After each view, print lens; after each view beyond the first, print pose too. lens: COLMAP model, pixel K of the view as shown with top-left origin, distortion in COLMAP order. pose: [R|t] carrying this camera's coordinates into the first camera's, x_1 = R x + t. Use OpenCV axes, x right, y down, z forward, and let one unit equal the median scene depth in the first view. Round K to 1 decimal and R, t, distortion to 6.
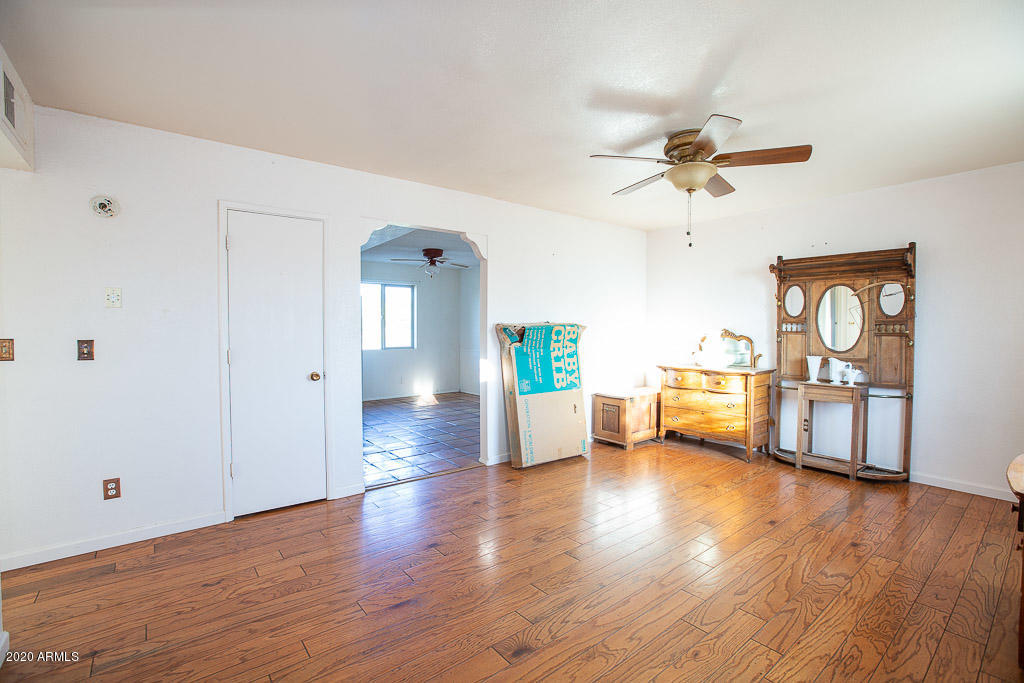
lens RADIAL K [[464.9, 0, 511.9], [0, 464.9, 355.9], [0, 0, 1]] dist [-0.030687, 0.007329]
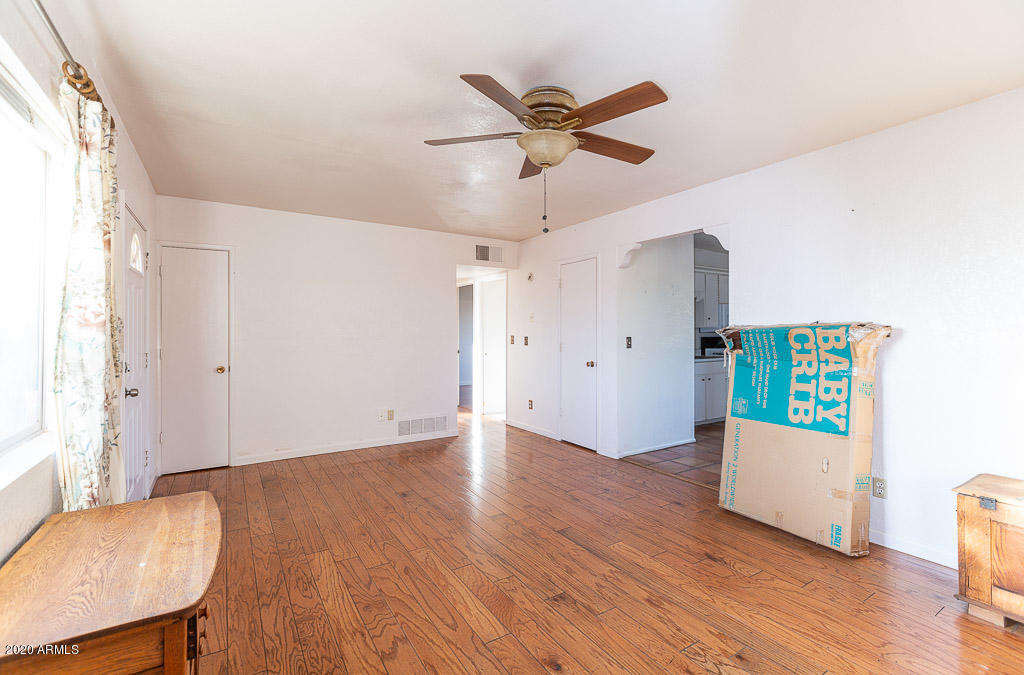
lens RADIAL K [[457.8, 0, 516.0], [0, 457.8, 325.8], [0, 0, 1]] dist [-0.000540, 0.000216]
pose [[-0.115276, -0.011308, -0.993269, 0.787869], [-0.055141, 0.998466, -0.004968, -0.042292], [0.991802, 0.054197, -0.115722, 0.678277]]
